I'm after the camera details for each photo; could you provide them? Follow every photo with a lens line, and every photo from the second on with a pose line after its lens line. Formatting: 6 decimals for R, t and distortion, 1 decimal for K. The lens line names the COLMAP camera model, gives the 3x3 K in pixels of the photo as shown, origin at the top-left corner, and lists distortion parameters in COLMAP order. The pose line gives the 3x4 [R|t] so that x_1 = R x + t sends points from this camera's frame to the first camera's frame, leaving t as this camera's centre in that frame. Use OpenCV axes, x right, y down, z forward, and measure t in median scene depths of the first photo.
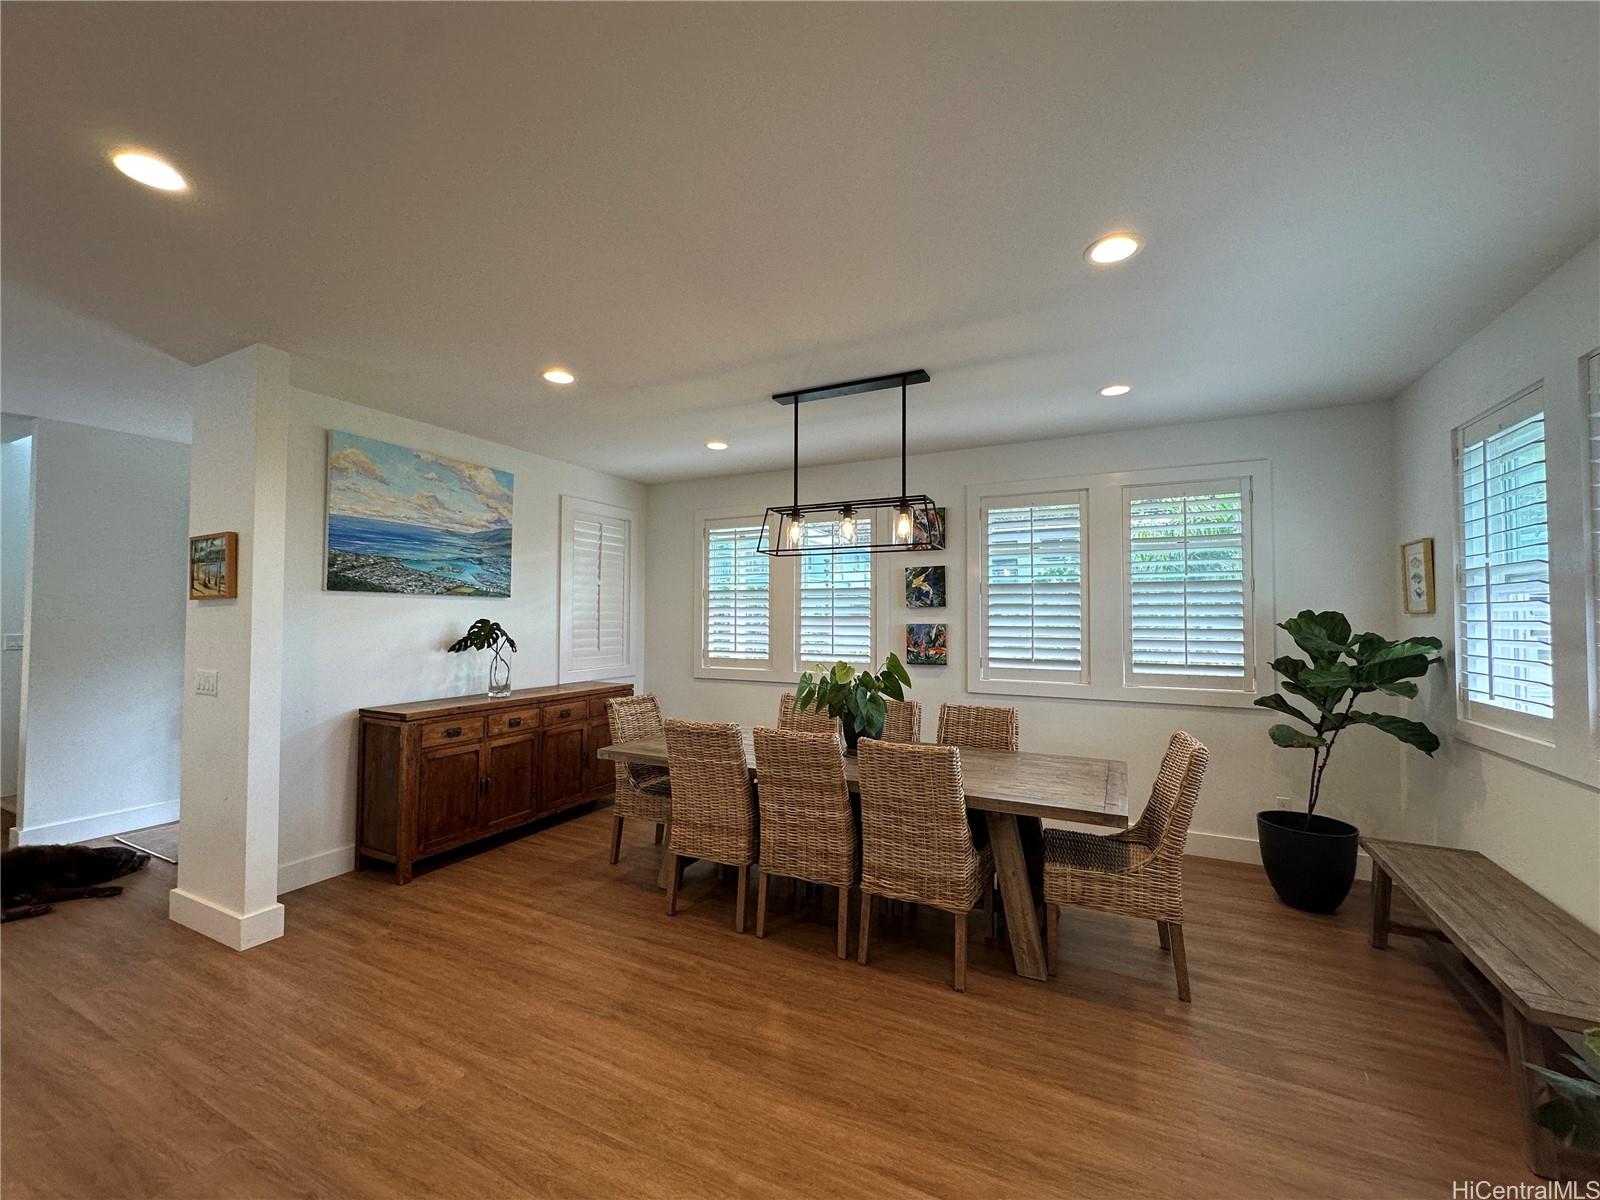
lens RADIAL K [[640.4, 0, 801.5], [0, 640.4, 600.6], [0, 0, 1]] dist [0.002677, 0.001458]
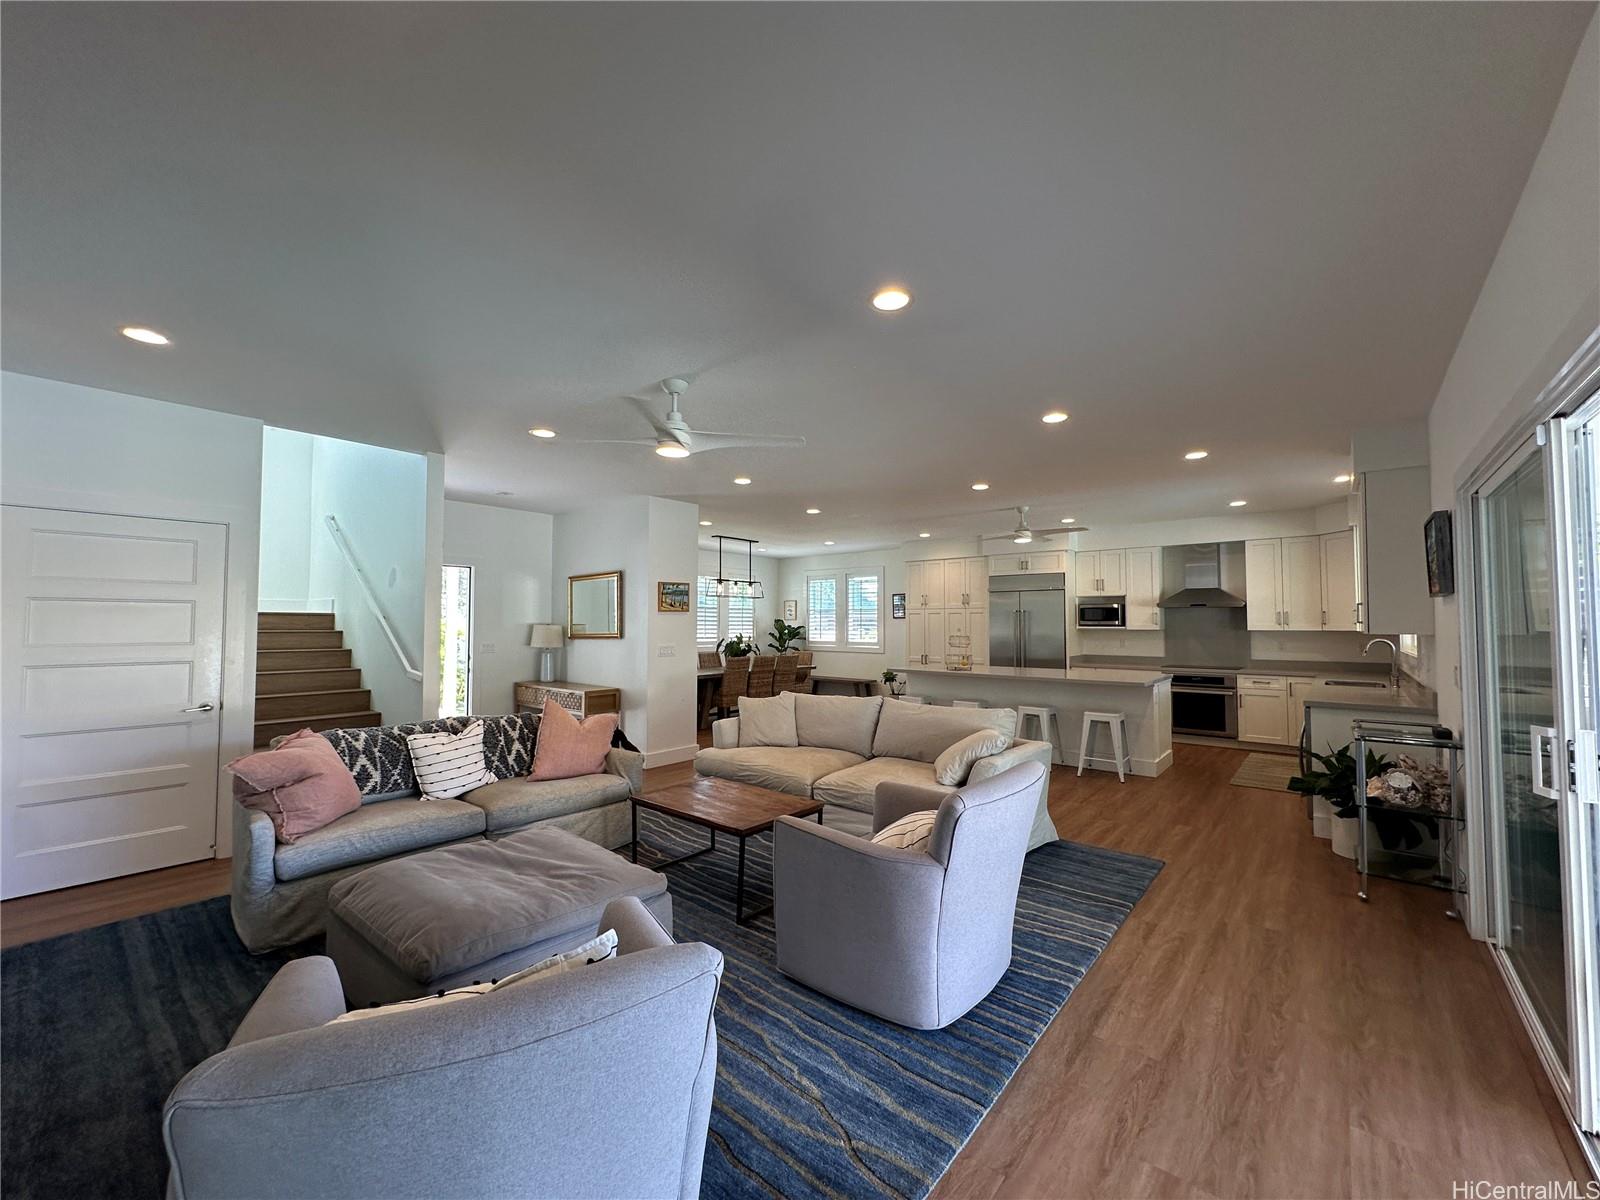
lens RADIAL K [[640.4, 0, 801.5], [0, 640.4, 600.0], [0, 0, 1]] dist [0.002677, 0.001458]
pose [[0.229997, 0.035943, 0.972527, -2.745569], [-0.027477, 0.999159, -0.030429, 0.012192], [-0.972803, -0.019723, 0.230791, 0.062097]]
